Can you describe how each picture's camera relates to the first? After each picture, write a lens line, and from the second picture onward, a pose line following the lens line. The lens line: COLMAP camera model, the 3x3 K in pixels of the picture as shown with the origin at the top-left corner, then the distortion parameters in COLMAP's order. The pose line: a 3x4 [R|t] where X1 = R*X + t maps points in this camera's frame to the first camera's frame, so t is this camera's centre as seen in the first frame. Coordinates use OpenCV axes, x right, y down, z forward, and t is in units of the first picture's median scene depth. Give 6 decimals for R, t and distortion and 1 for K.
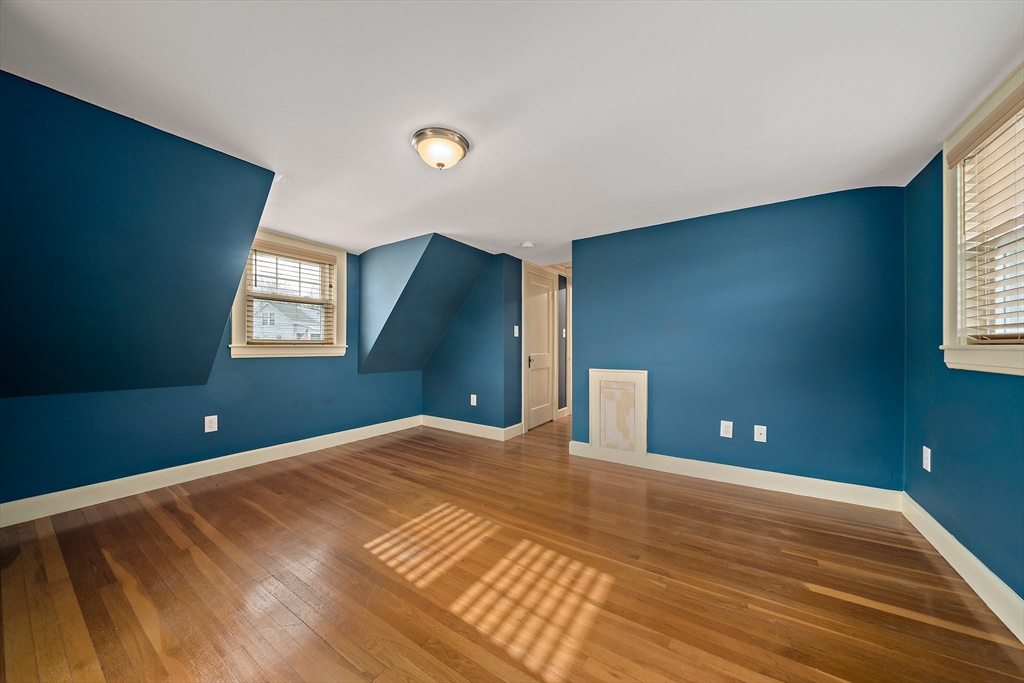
lens RADIAL K [[351.4, 0, 512.9], [0, 351.4, 344.7], [0, 0, 1]] dist [-0.009267, -0.000016]
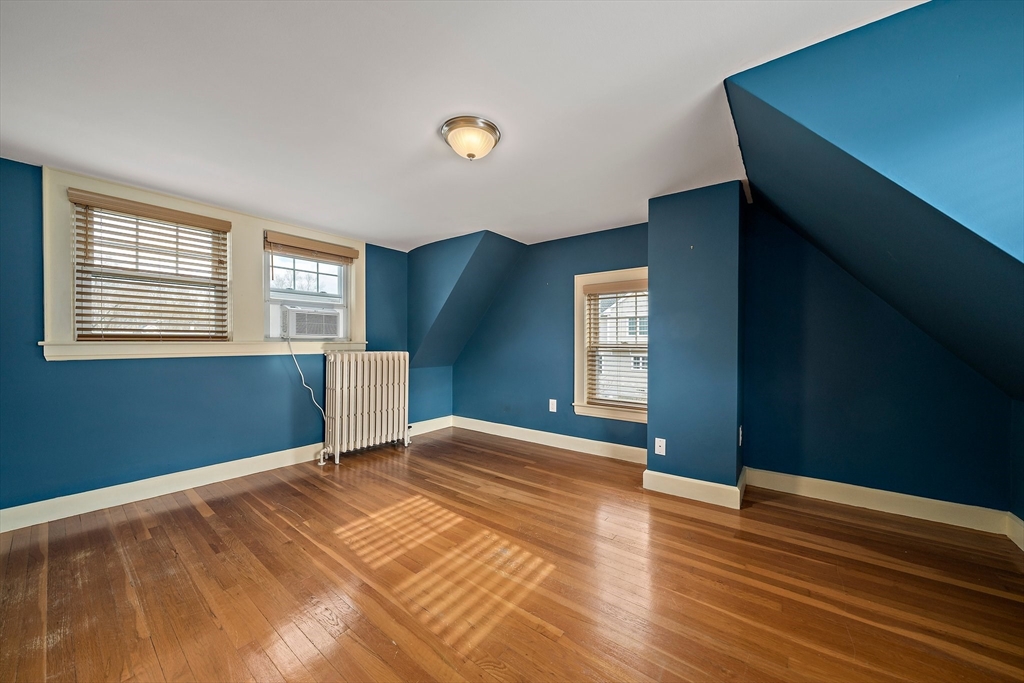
lens RADIAL K [[351.4, 0, 518.2], [0, 351.4, 340.4], [0, 0, 1]] dist [-0.009267, -0.000016]
pose [[-0.998270, -0.002805, 0.058726, -0.430737], [-0.002866, 0.999995, -0.000963, -0.006354], [-0.058723, -0.001130, -0.998274, 2.162741]]
